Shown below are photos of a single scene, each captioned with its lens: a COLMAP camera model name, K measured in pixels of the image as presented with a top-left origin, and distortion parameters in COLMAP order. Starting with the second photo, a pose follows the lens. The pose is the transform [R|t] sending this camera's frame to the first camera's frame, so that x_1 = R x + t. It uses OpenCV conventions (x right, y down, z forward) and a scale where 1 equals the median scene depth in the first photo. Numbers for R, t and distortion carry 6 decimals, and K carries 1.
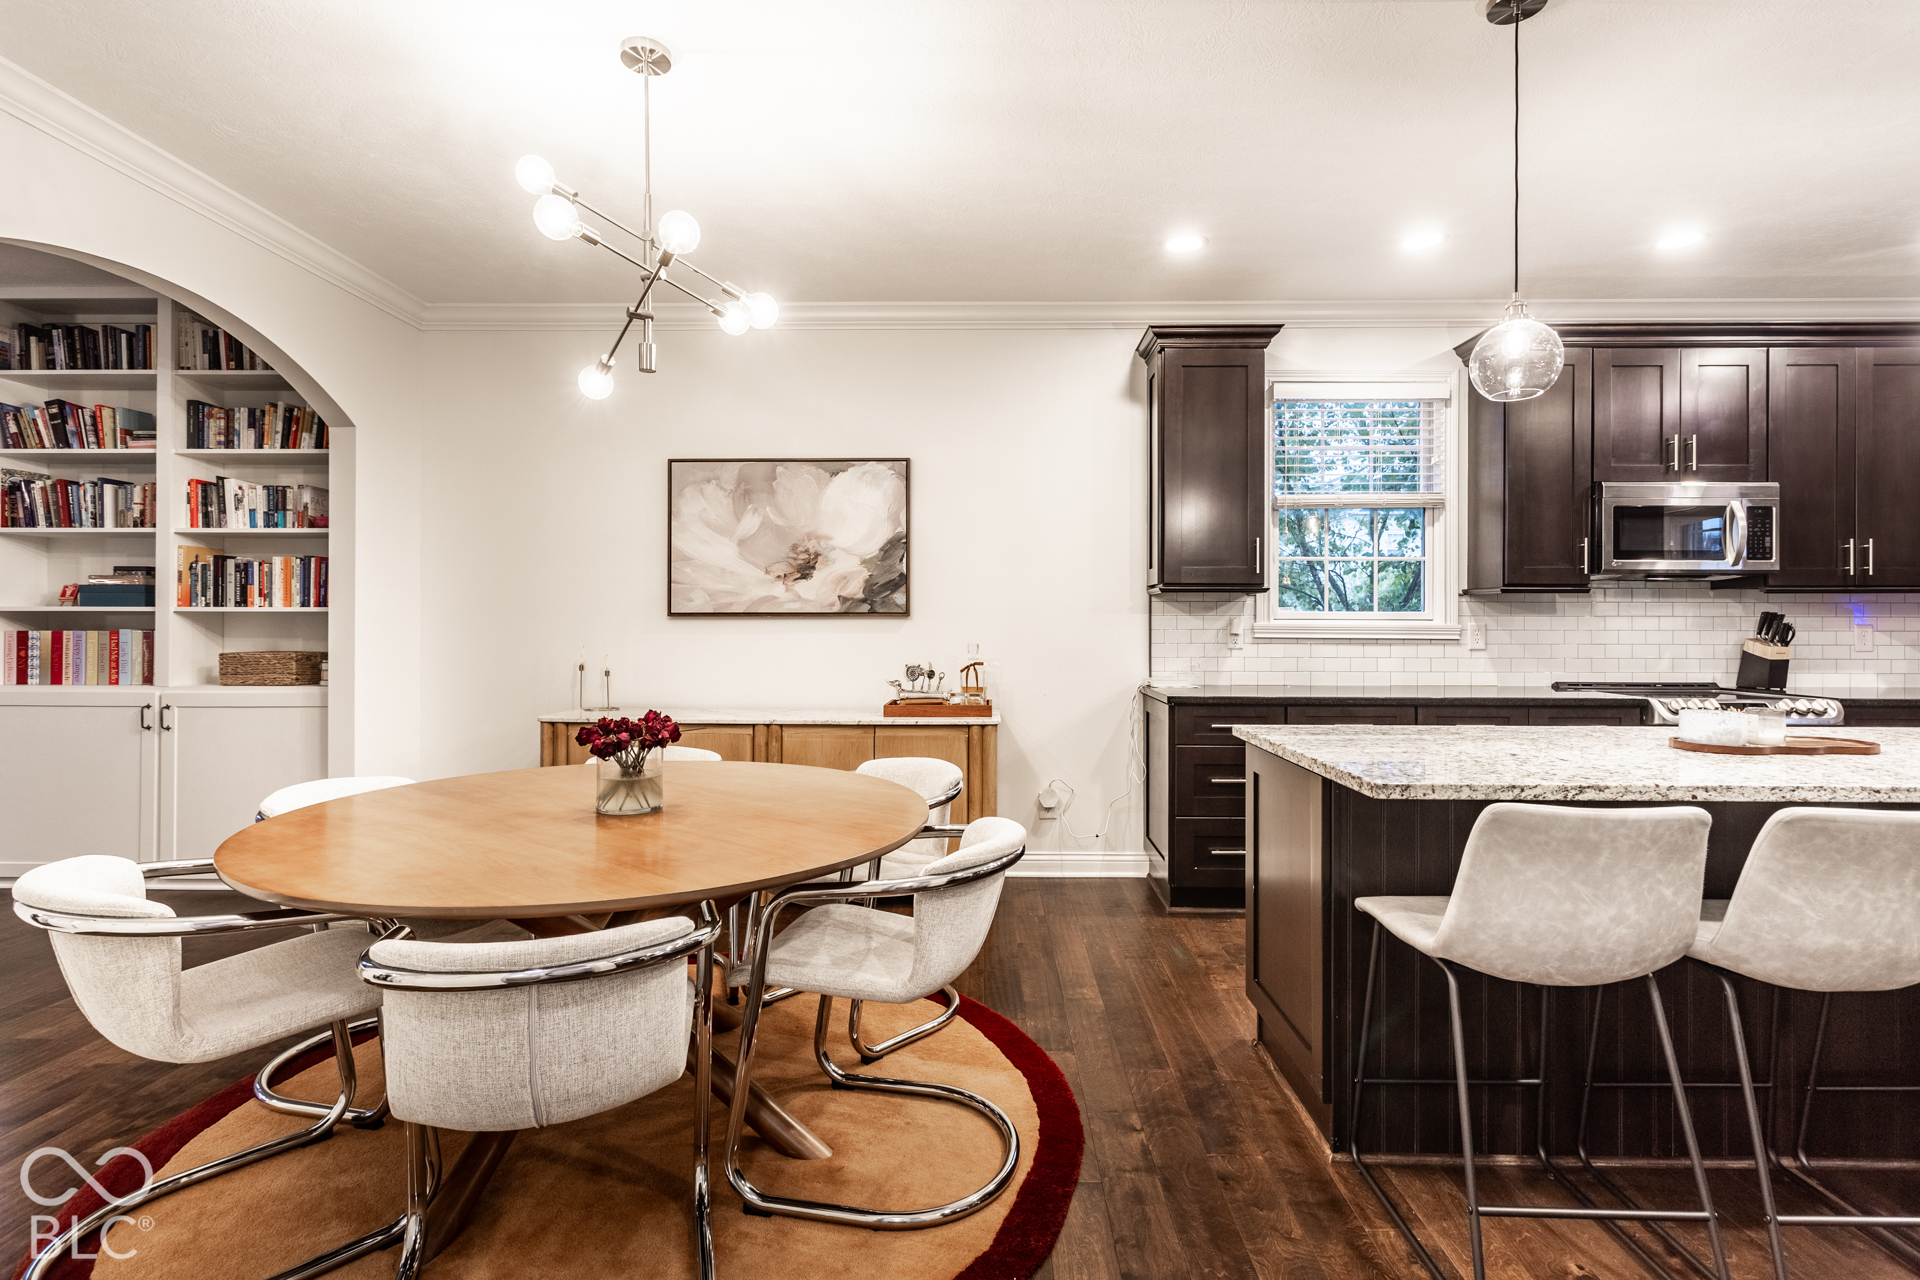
lens RADIAL K [[932.7, 0, 960.0], [0, 932.7, 640.0], [0, 0, 1]] dist [0.001052, 0.000610]
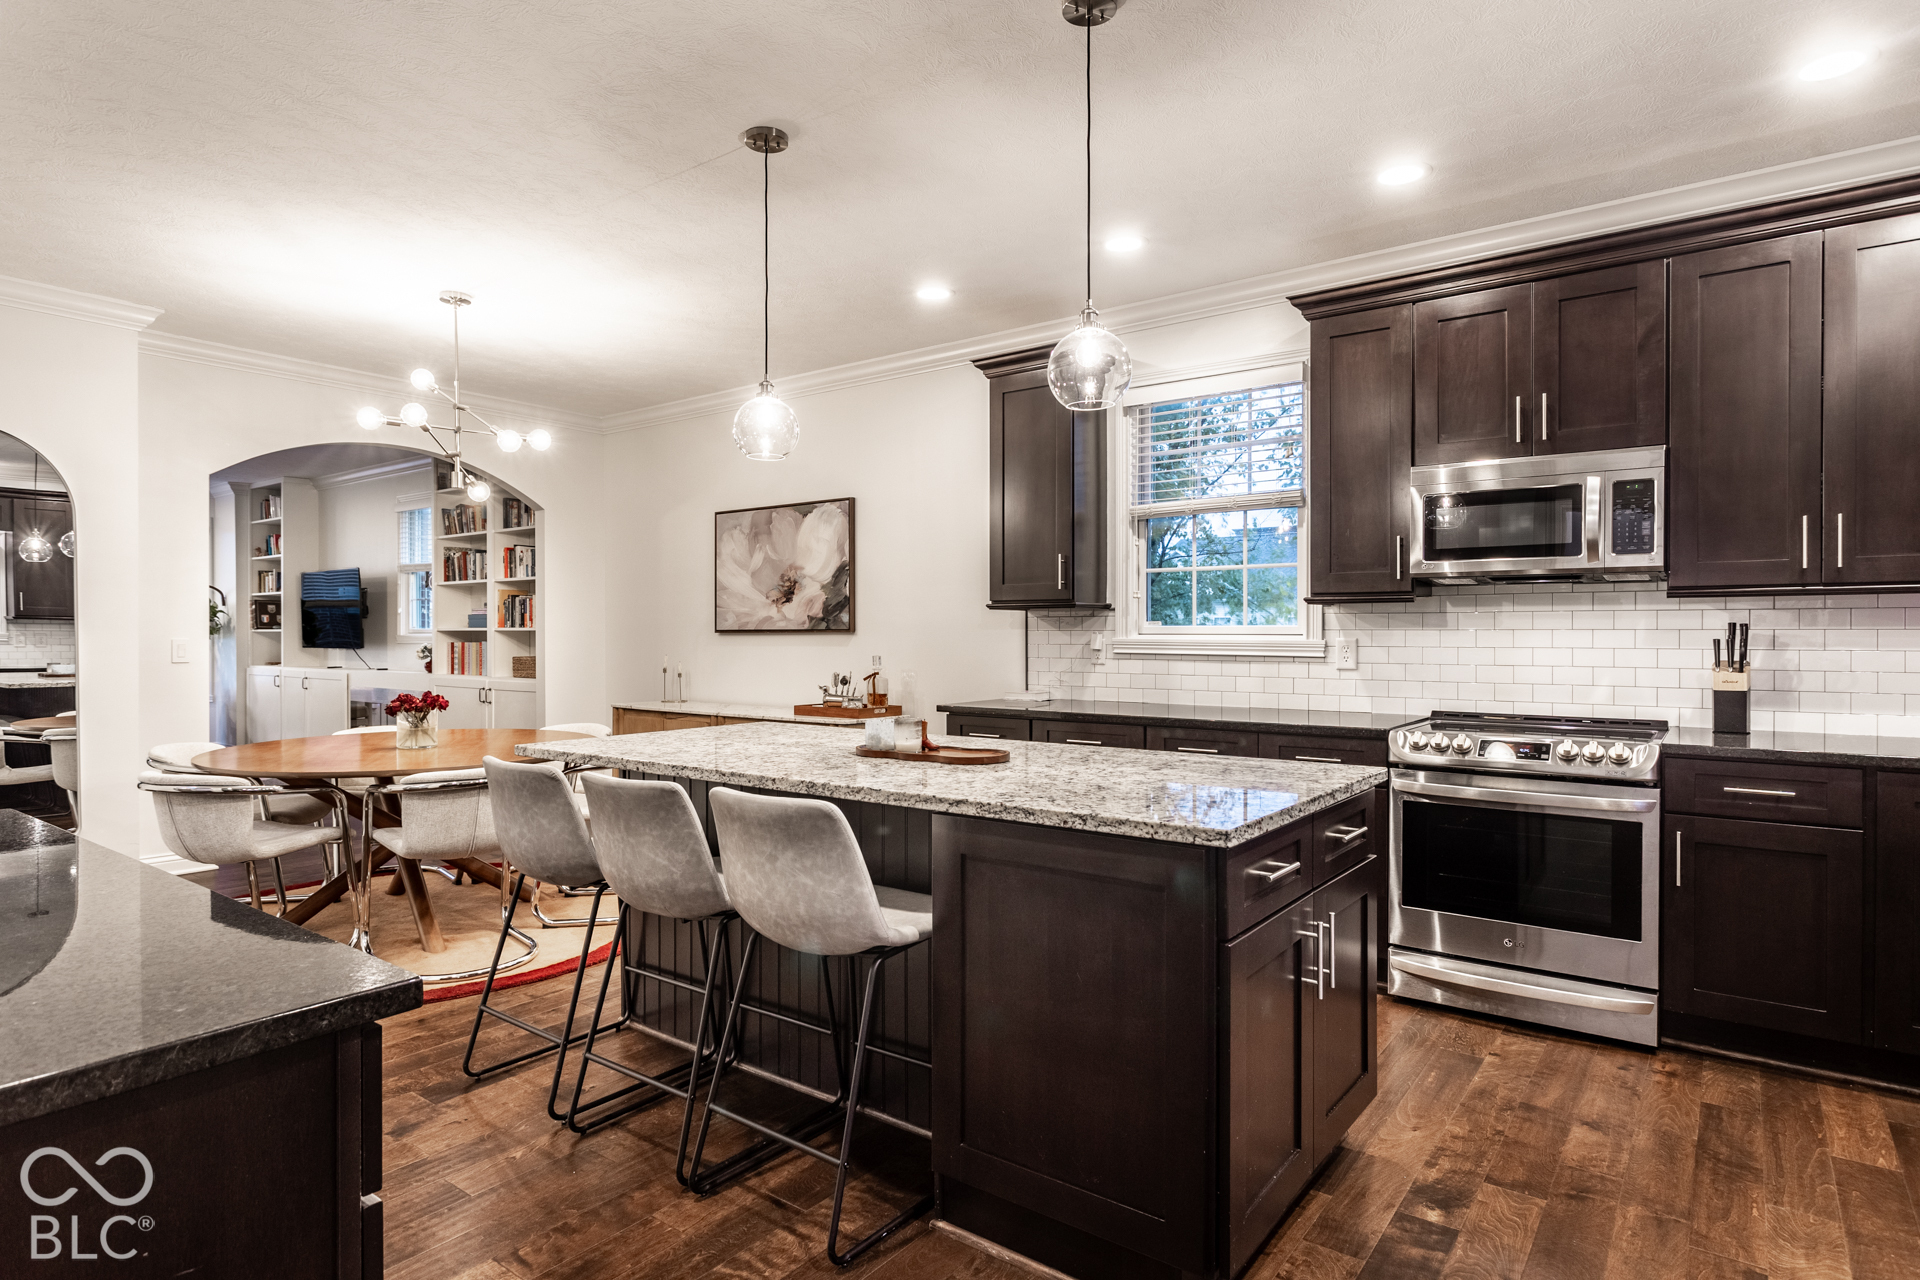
lens RADIAL K [[1031.8, 0, 960.0], [0, 1031.8, 640.0], [0, 0, 1]] dist [-0.000569, -0.000194]
pose [[0.811563, 0.001478, -0.584263, 0.815895], [-0.012616, 0.999808, -0.014995, 0.002074], [0.584129, 0.019541, 0.811426, 0.028943]]
